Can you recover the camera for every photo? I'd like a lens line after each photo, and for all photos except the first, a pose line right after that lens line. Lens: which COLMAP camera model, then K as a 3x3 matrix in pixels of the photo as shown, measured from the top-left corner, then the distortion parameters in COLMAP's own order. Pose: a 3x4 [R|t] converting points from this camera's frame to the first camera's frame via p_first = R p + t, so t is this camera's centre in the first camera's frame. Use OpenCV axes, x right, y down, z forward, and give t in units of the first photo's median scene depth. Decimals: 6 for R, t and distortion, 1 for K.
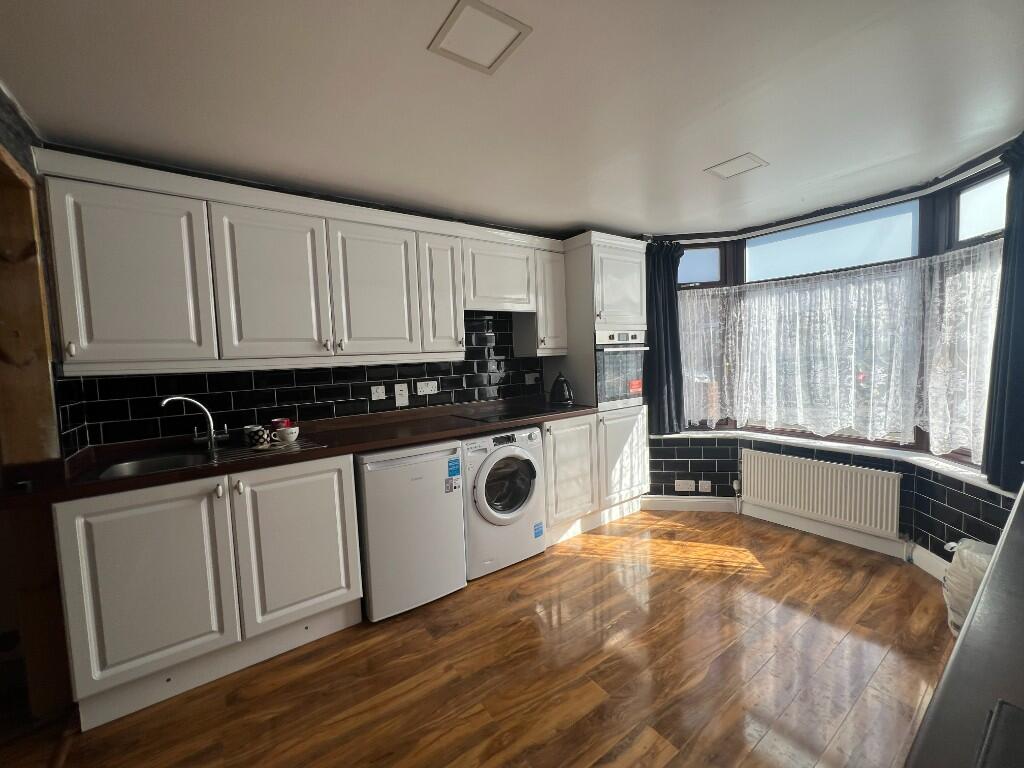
lens RADIAL K [[412.1, 0, 507.4], [0, 412.1, 382.2], [0, 0, 1]] dist [0.001452, -0.000633]
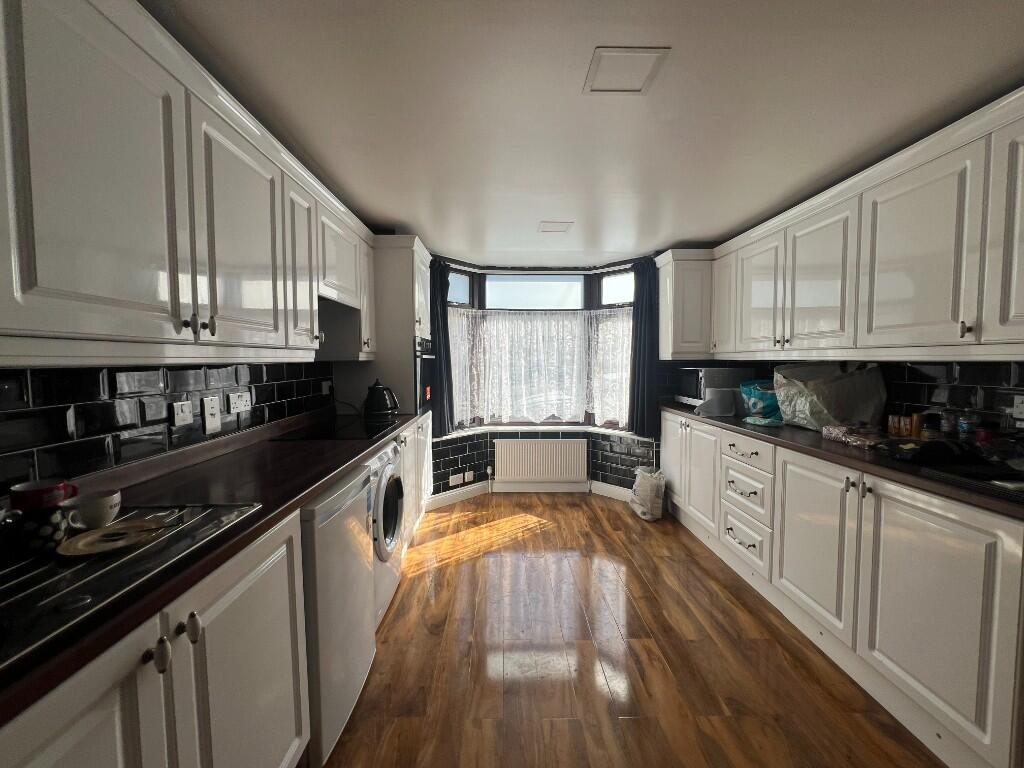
lens RADIAL K [[412.1, 0, 508.9], [0, 412.1, 382.9], [0, 0, 1]] dist [0.001452, -0.000633]
pose [[0.564099, -0.008383, 0.825664, -0.469258], [0.033800, 0.999345, -0.012946, 0.005701], [-0.825015, 0.035211, 0.564013, 0.262380]]
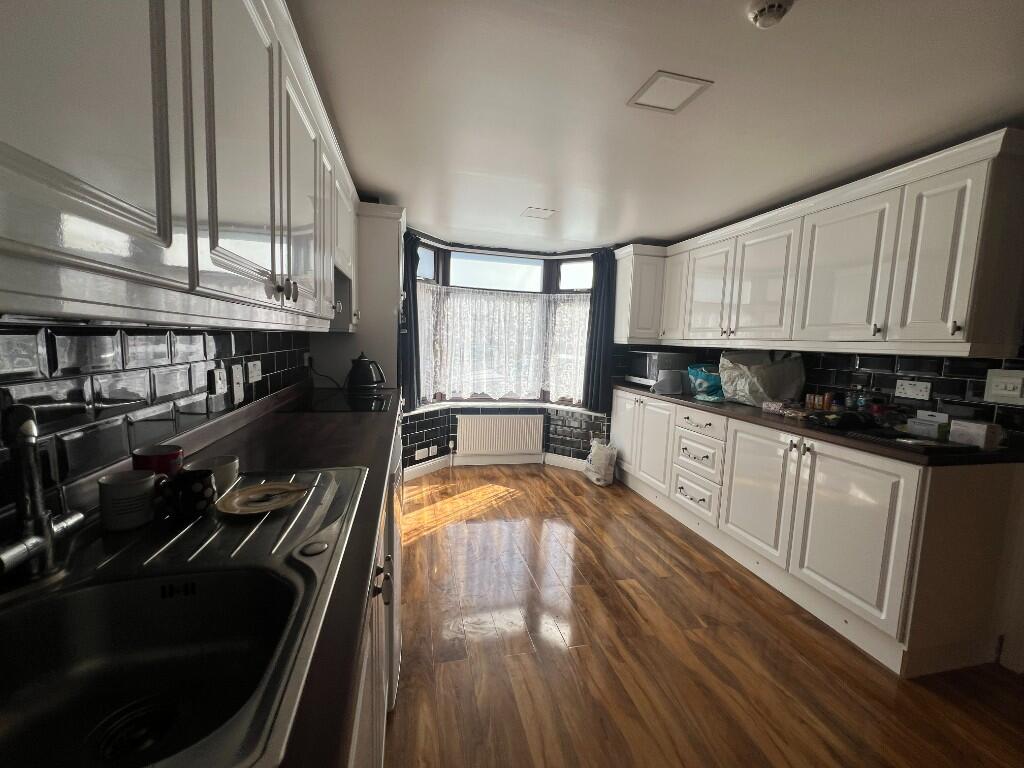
lens RADIAL K [[412.1, 0, 509.2], [0, 412.1, 382.6], [0, 0, 1]] dist [0.001452, -0.000633]
pose [[0.373918, -0.041353, 0.926539, -0.596402], [0.006843, 0.999101, 0.041830, 0.006758], [-0.927437, -0.009301, 0.373865, 0.387948]]
